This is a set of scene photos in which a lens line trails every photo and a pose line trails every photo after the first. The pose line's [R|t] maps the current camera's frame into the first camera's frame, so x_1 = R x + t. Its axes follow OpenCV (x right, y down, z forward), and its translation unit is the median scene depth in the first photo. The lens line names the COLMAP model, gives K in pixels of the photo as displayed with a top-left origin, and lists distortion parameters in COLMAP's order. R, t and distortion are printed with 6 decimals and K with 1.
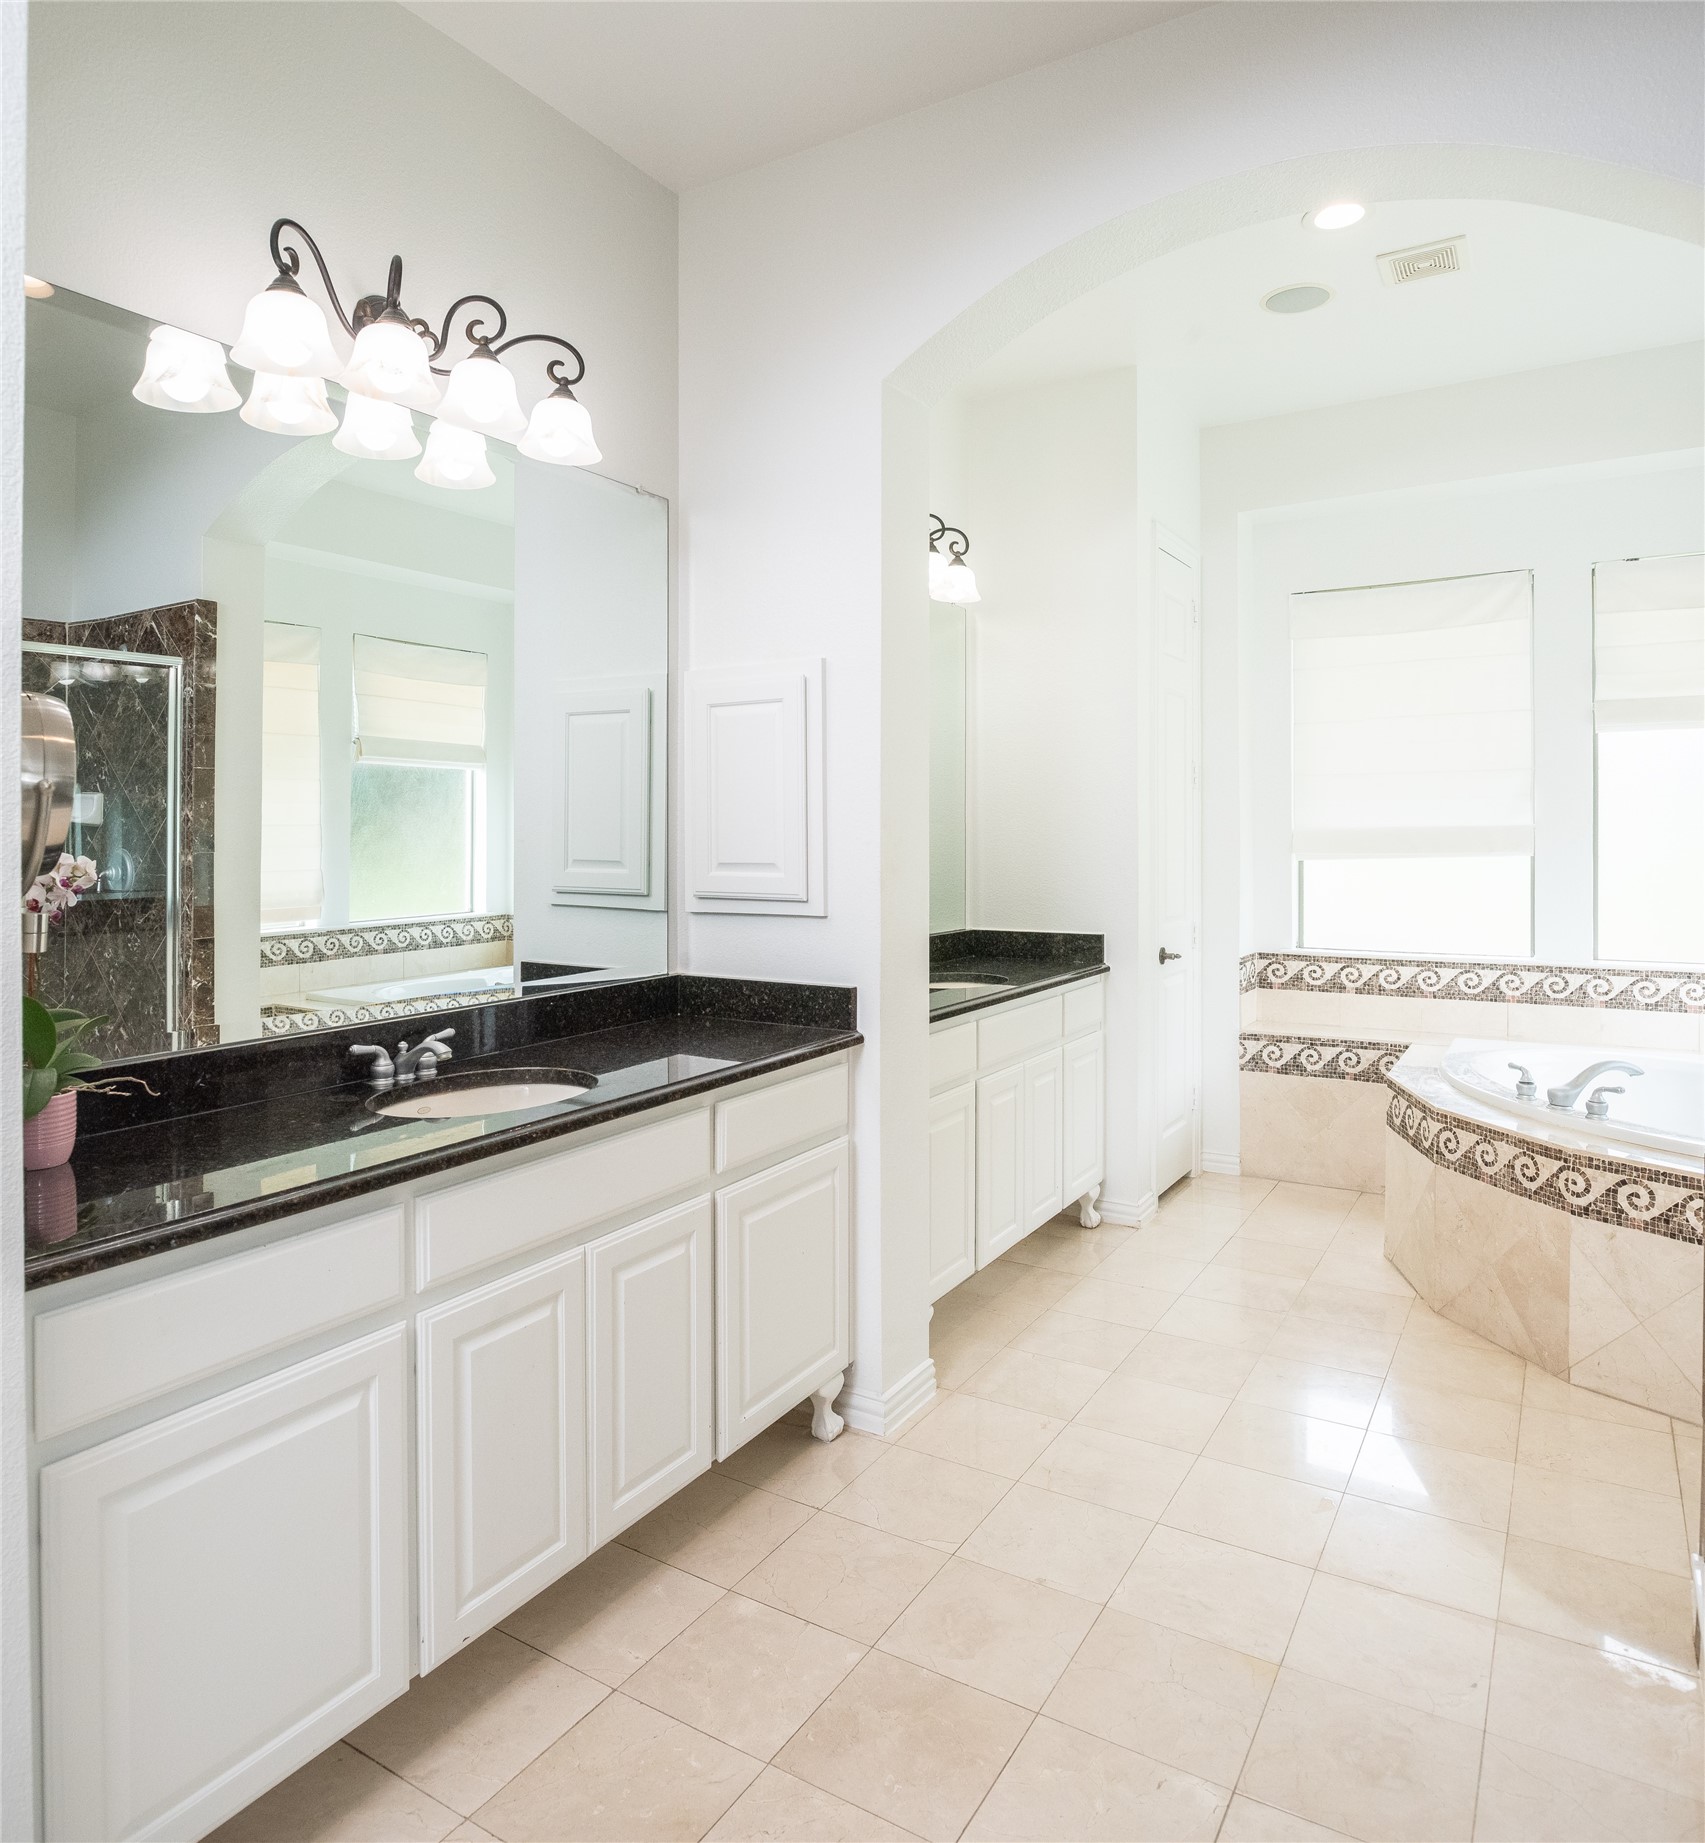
lens RADIAL K [[1207.3, 0, 854.4], [0, 1207.3, 832.1], [0, 0, 1]] dist [-0.005098, -0.006021]
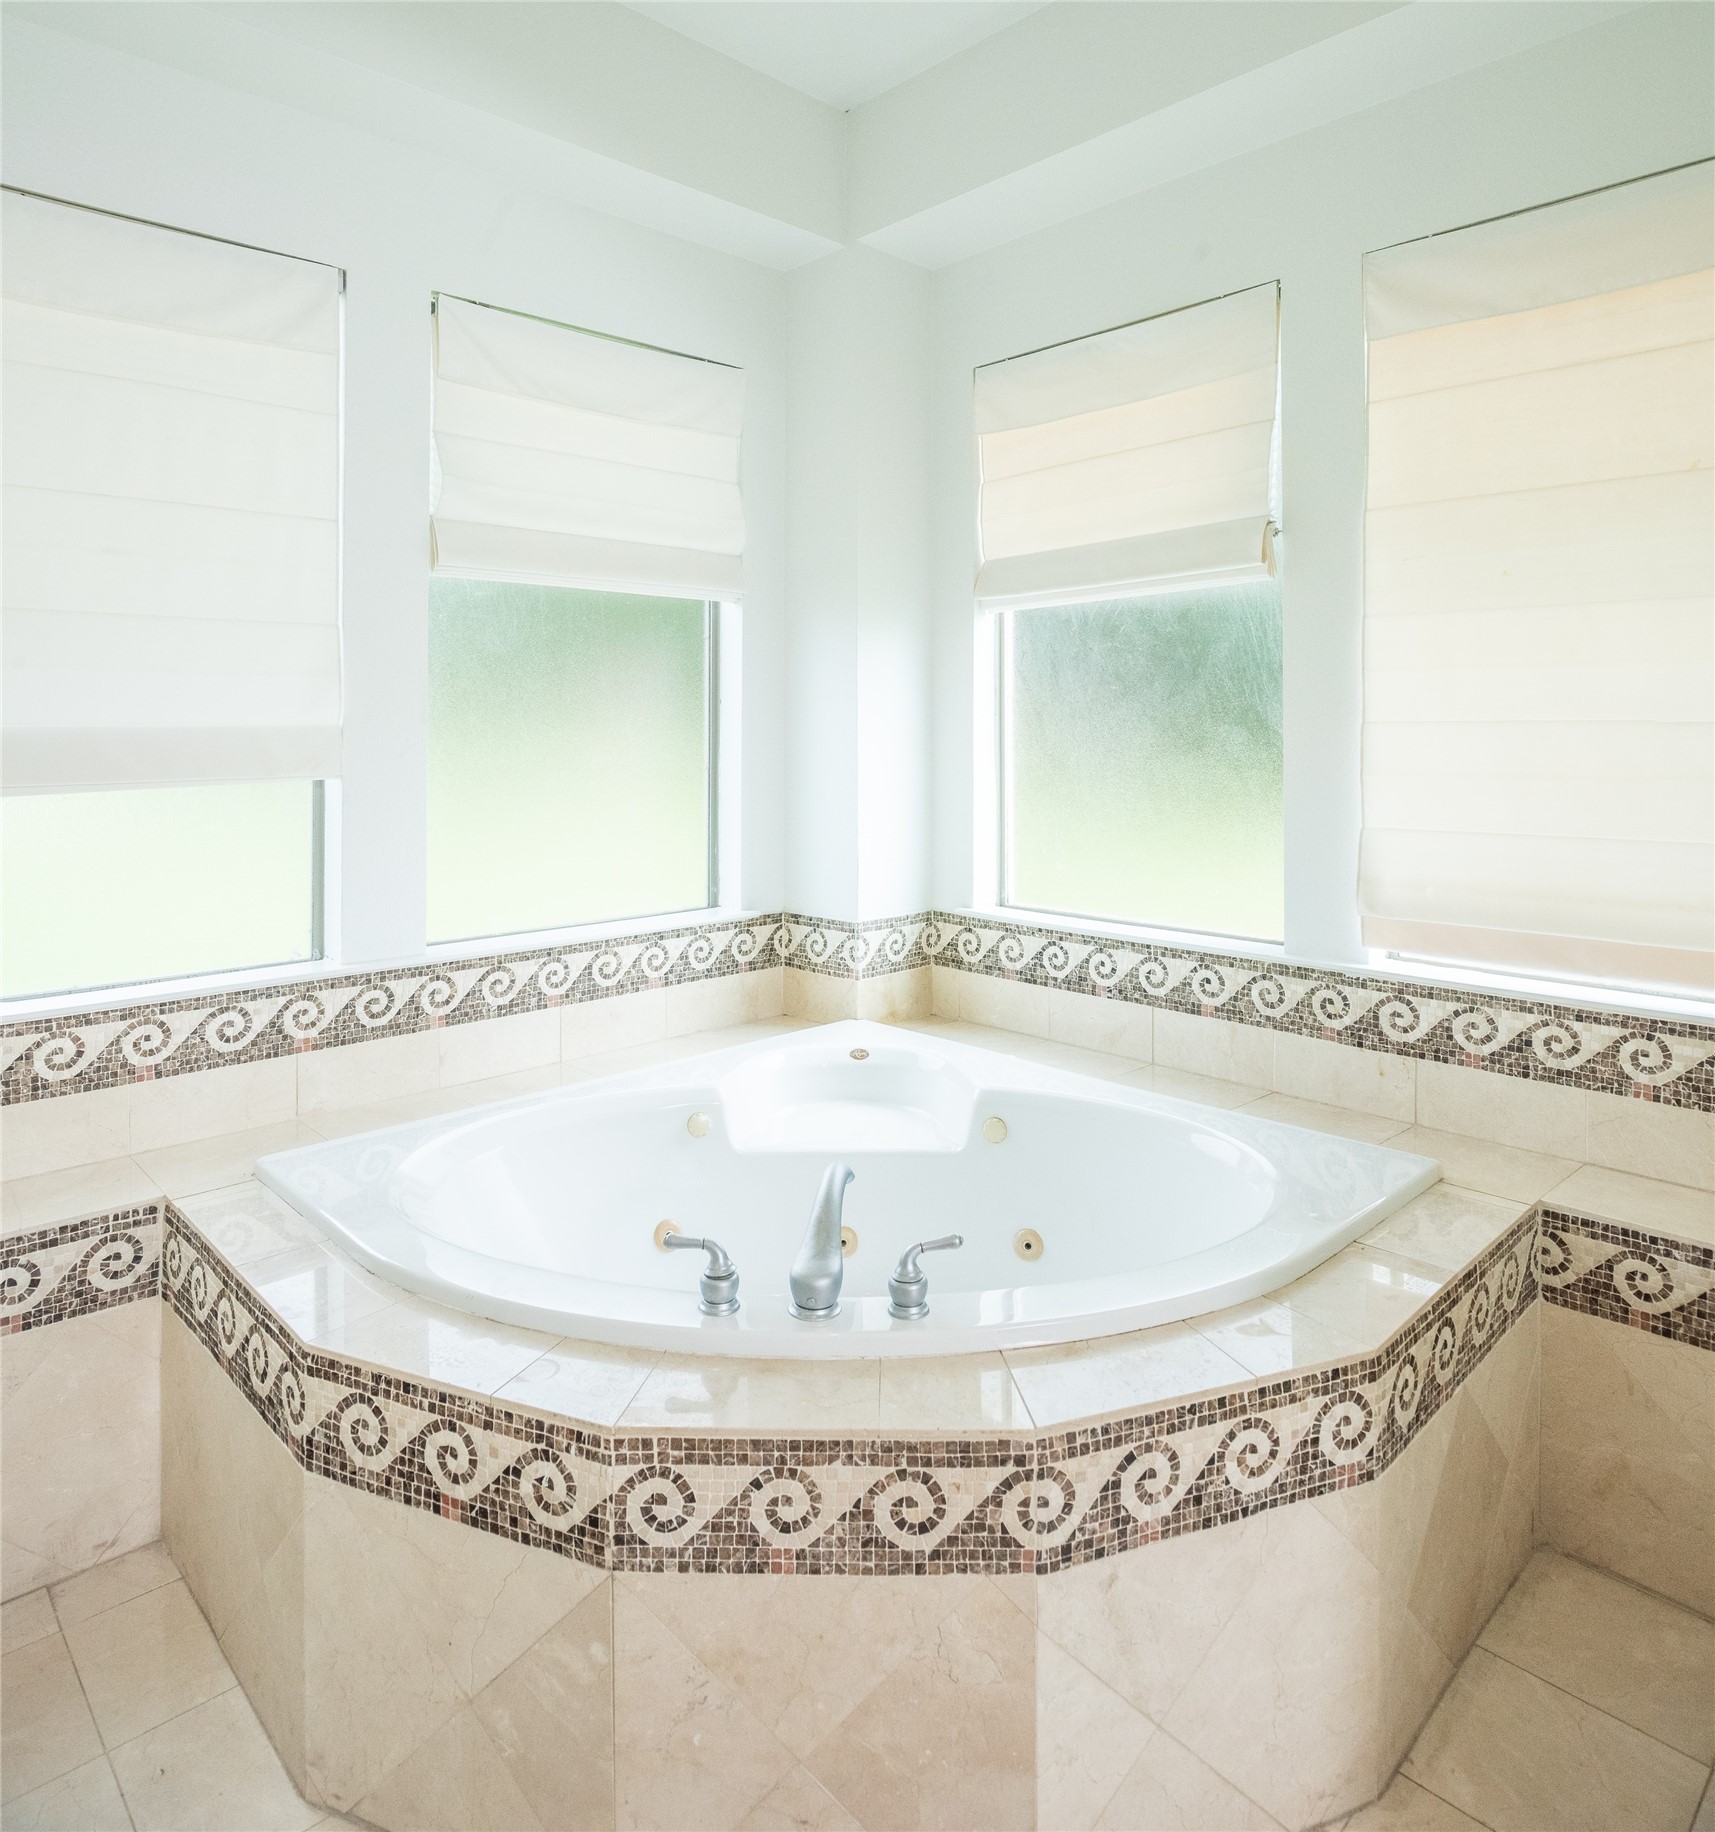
lens RADIAL K [[1191.8, 0, 853.1], [0, 1191.8, 719.8], [0, 0, 1]] dist [-0.016721, -0.000971]
pose [[0.258025, 0.014204, 0.966034, 0.129605], [0.000996, 0.999887, -0.014968, 0.001375], [-0.966138, 0.004824, 0.257982, 0.862836]]
